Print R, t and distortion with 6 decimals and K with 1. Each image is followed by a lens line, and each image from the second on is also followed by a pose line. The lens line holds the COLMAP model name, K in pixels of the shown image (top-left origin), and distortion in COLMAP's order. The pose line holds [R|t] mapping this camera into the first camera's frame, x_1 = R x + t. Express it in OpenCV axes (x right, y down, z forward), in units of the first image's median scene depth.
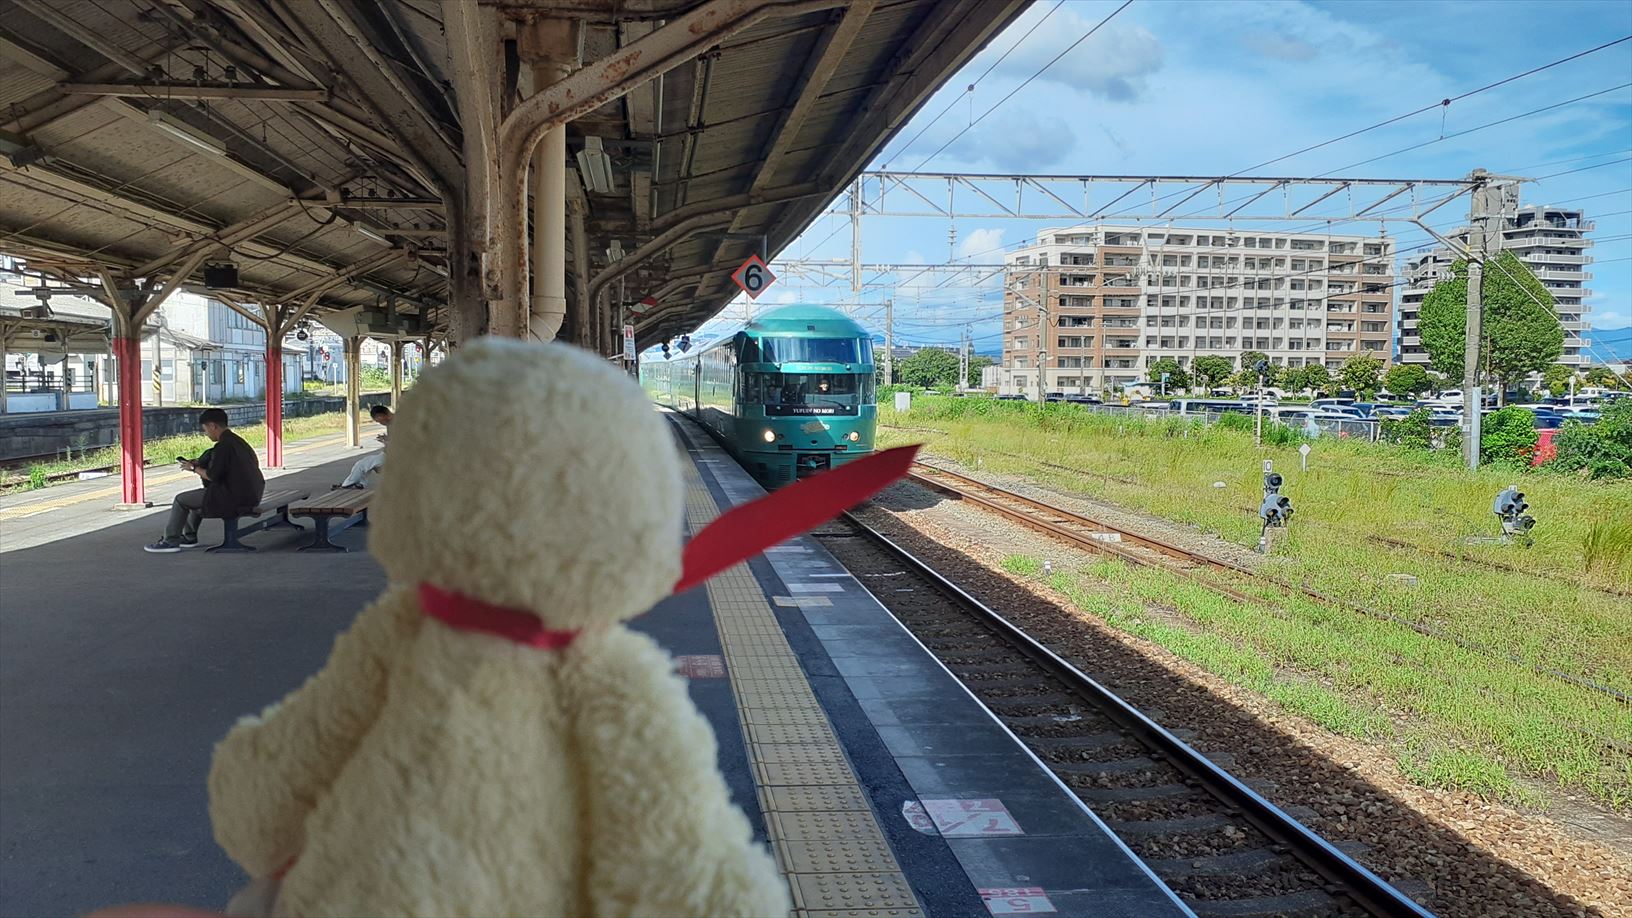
lens RADIAL K [[1377.7, 0, 816.0], [0, 1377.7, 459.0], [0, 0, 1]] dist [0.060745, -0.139243]
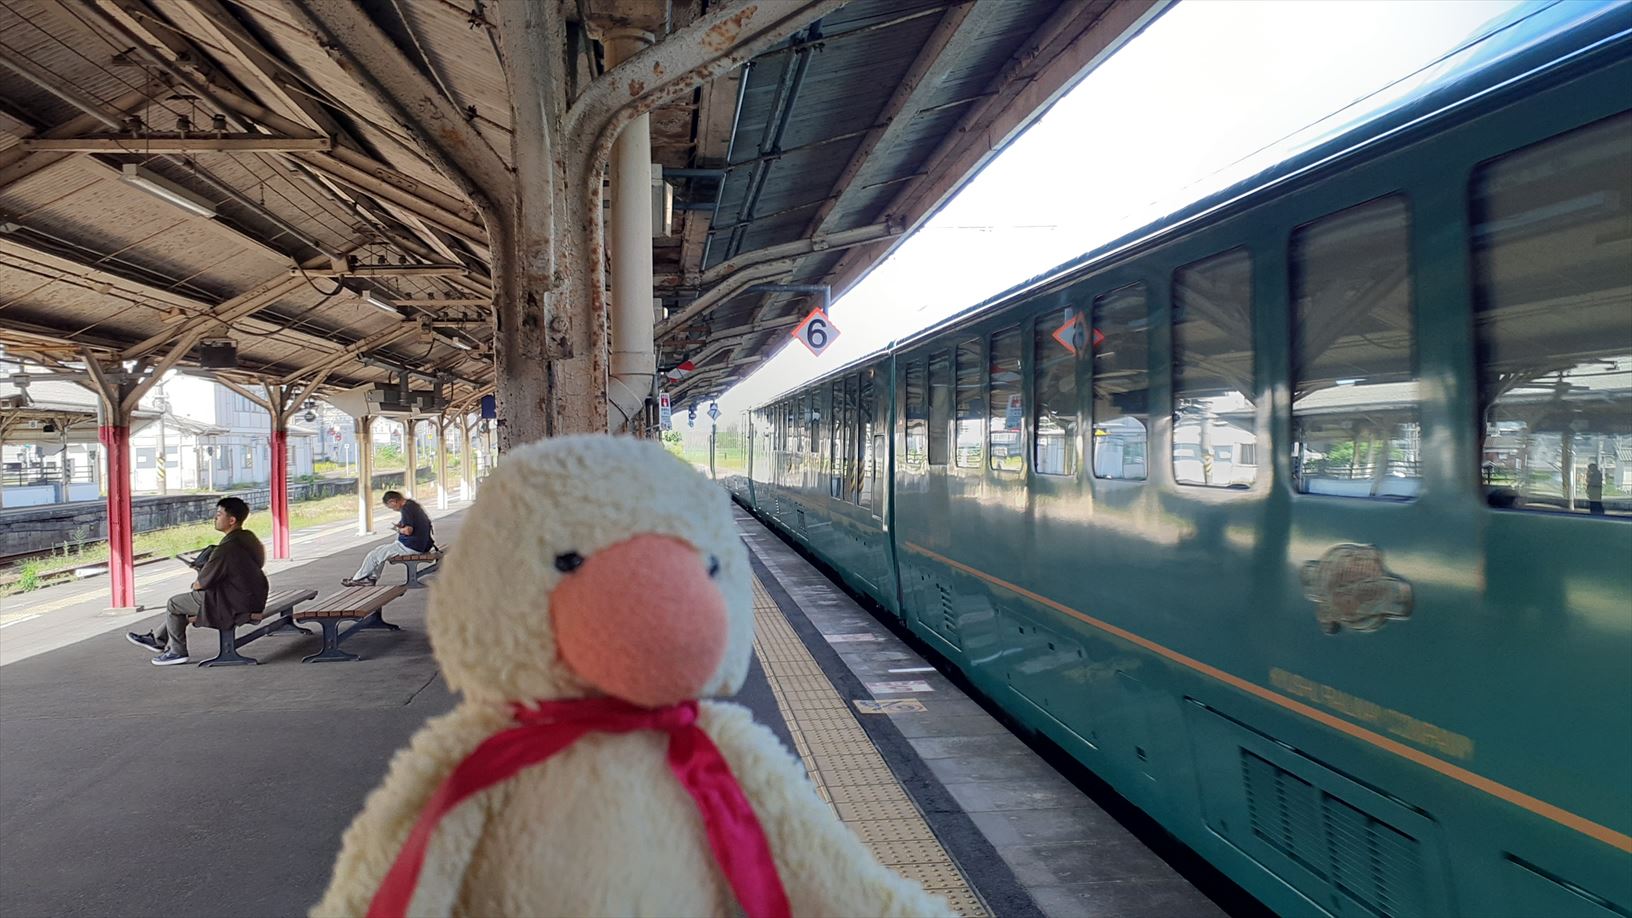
lens RADIAL K [[1336.6, 0, 820.0], [0, 1336.6, 431.6], [0, 0, 1]] dist [0.062190, -0.129107]
pose [[0.999418, -0.033817, 0.004409, -0.038201], [0.034032, 0.997318, -0.064791, -0.010881], [-0.002207, 0.064903, 0.997889, 0.117685]]
